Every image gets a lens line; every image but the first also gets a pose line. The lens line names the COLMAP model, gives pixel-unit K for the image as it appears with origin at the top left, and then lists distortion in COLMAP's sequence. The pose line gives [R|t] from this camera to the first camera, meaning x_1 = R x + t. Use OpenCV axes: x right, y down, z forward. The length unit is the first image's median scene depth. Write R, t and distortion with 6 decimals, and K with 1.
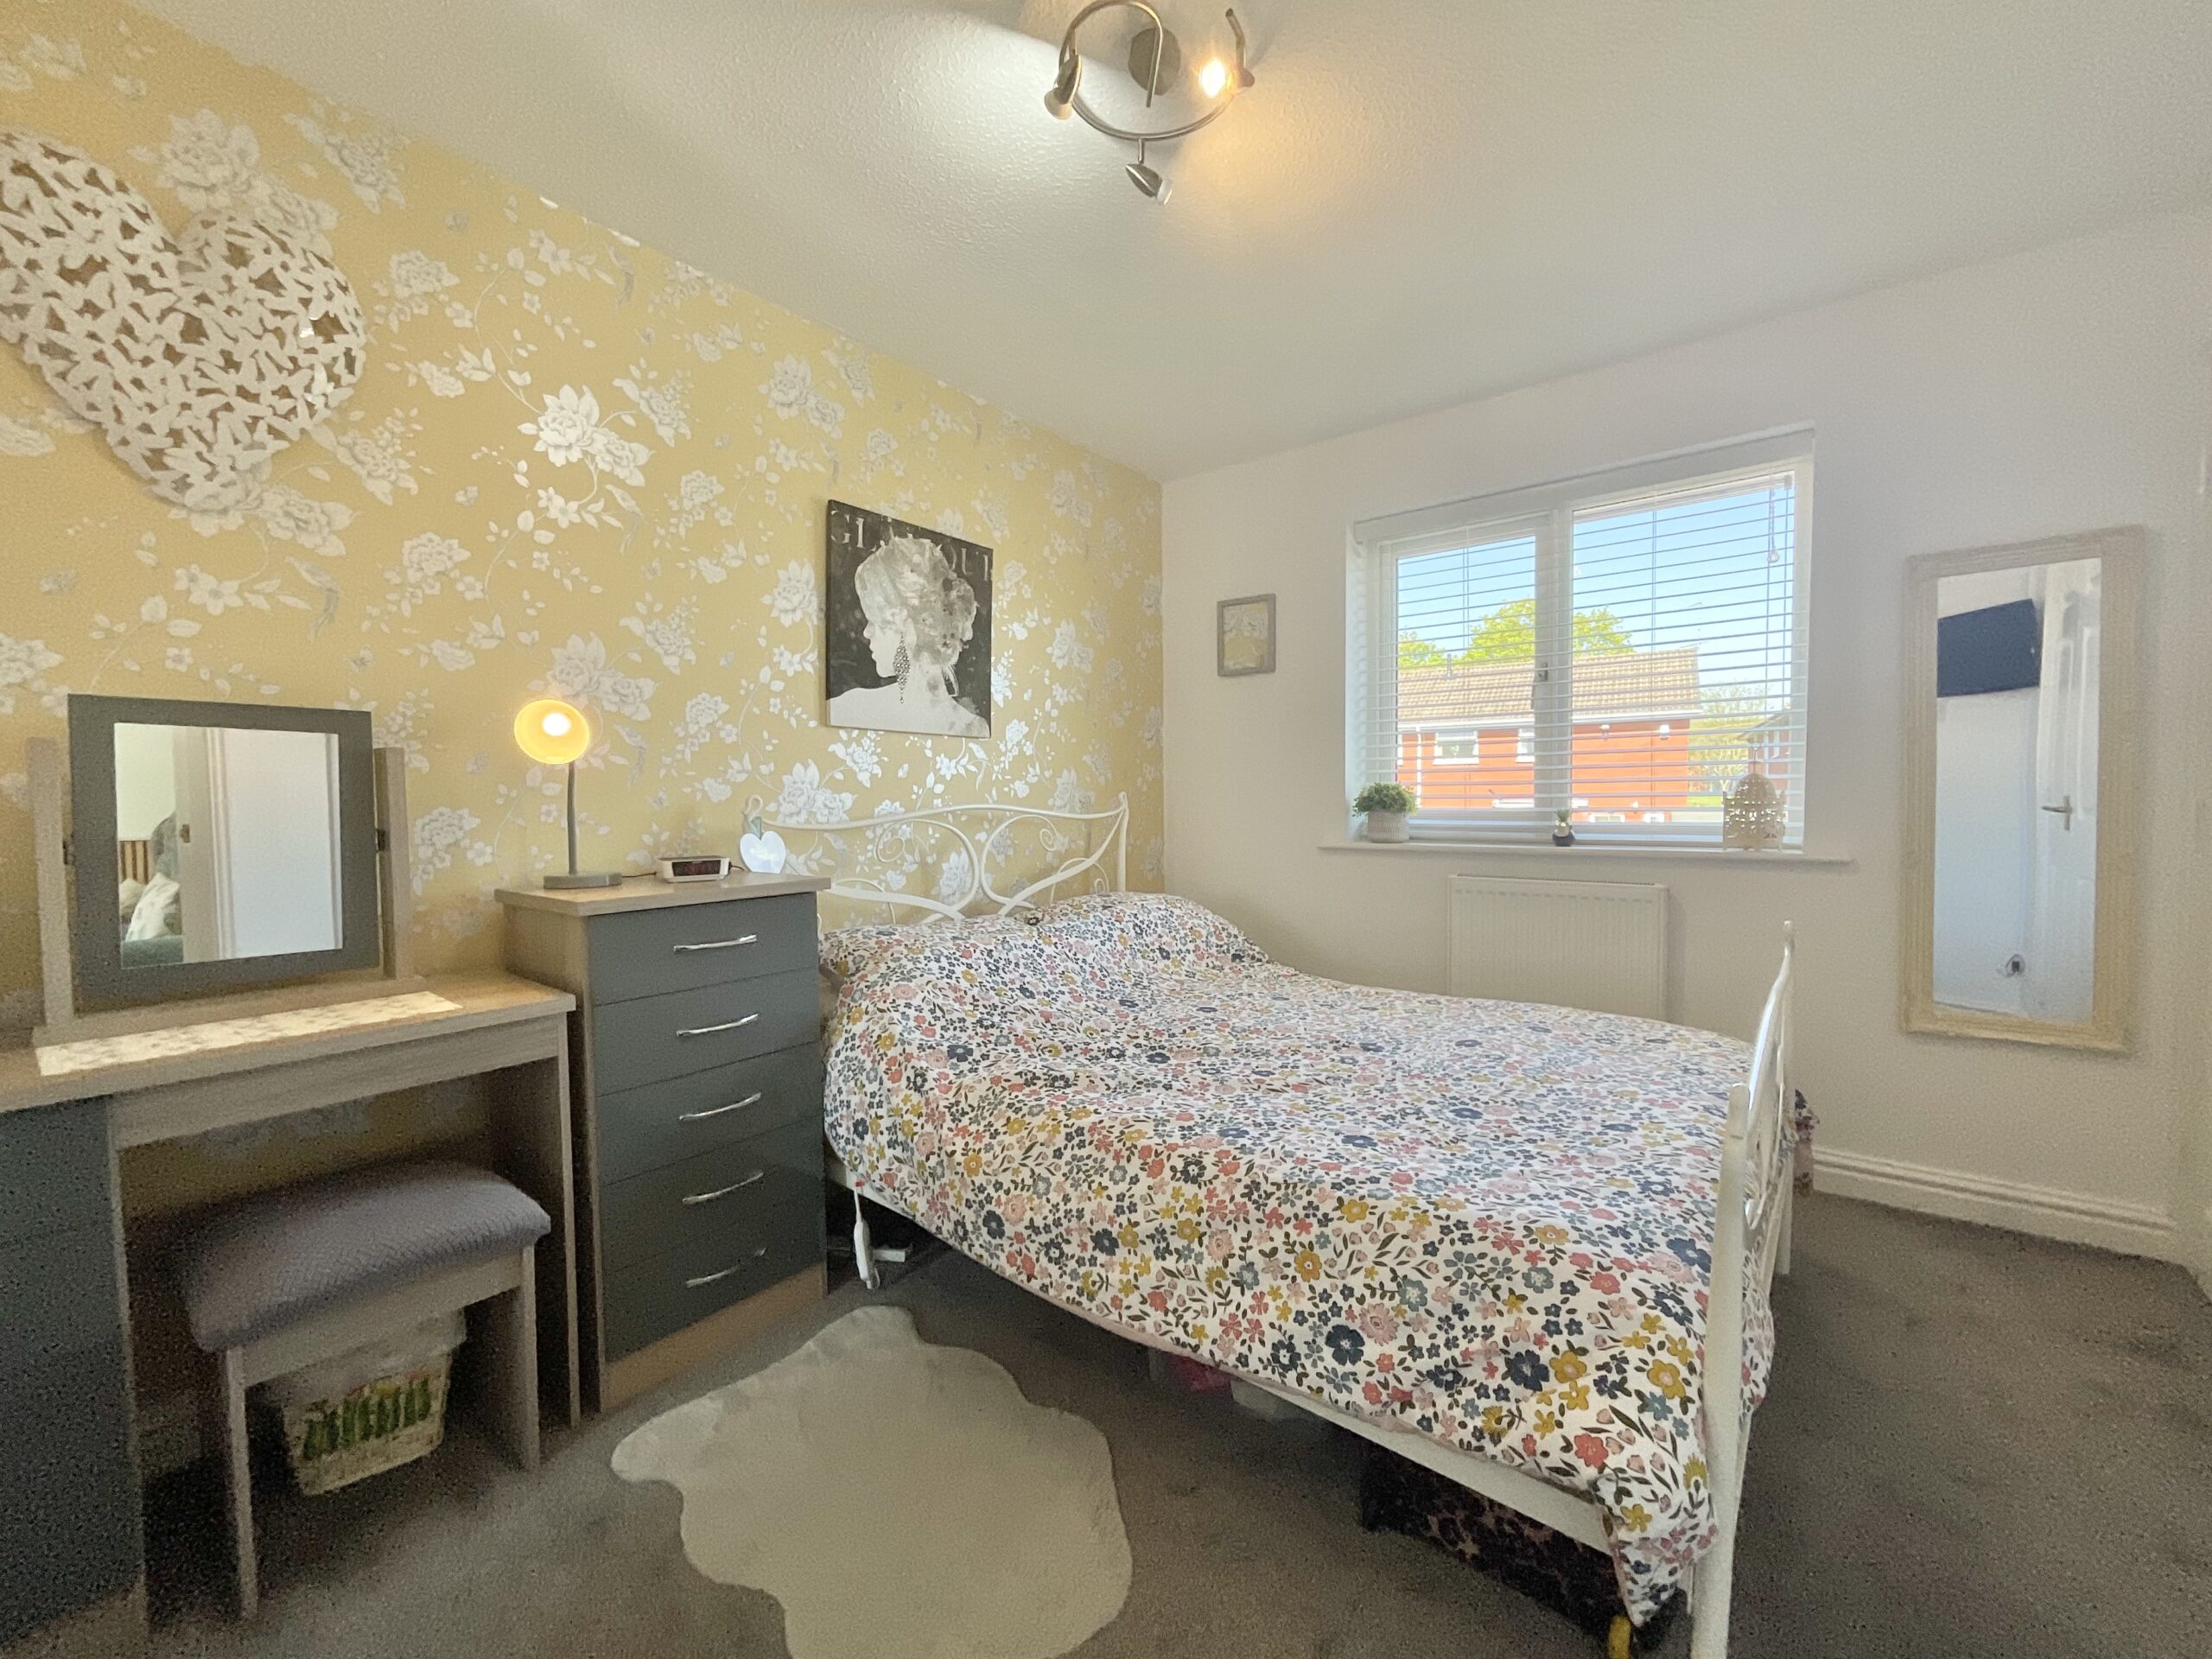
lens RADIAL K [[902.9, 0, 1103.9], [0, 902.9, 828.3], [0, 0, 1]] dist [0.002761, 0.000189]
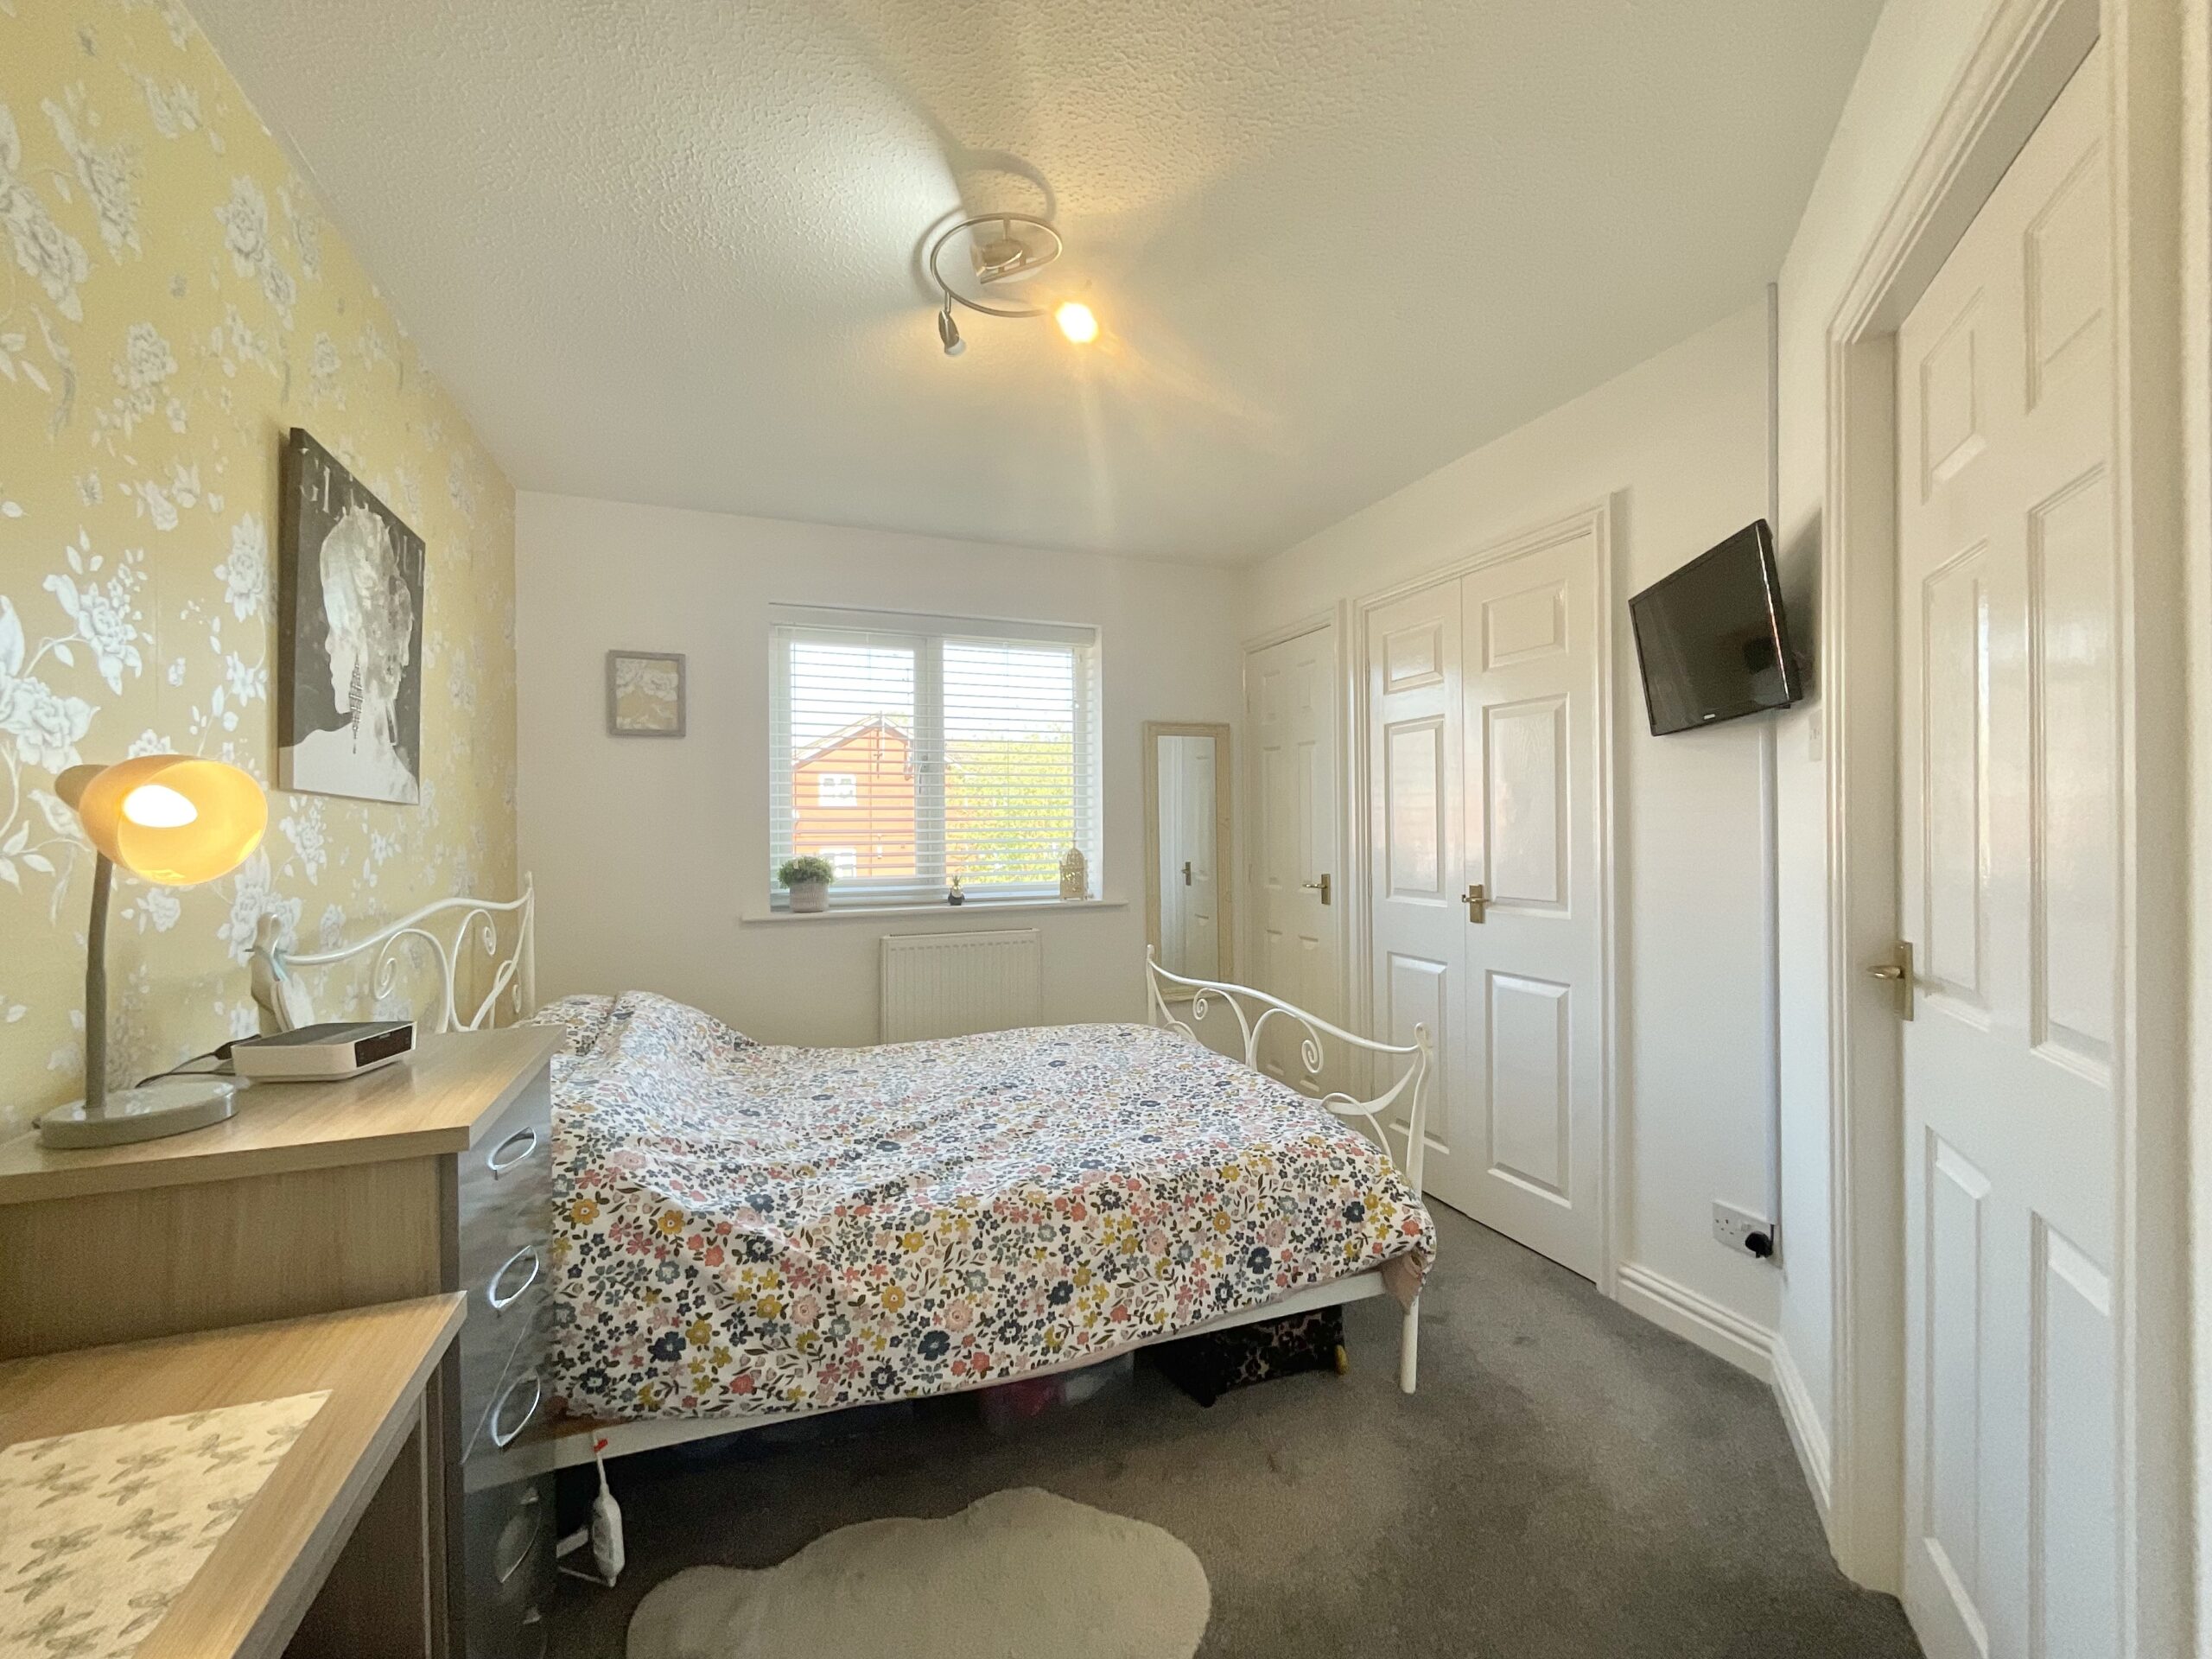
lens RADIAL K [[902.9, 0, 1103.0], [0, 902.9, 833.4], [0, 0, 1]] dist [0.002761, 0.000189]
pose [[0.503258, 0.003133, 0.864131, -0.865822], [0.035770, 0.999061, -0.024454, -0.076318], [-0.863396, 0.043217, 0.502673, 0.336846]]
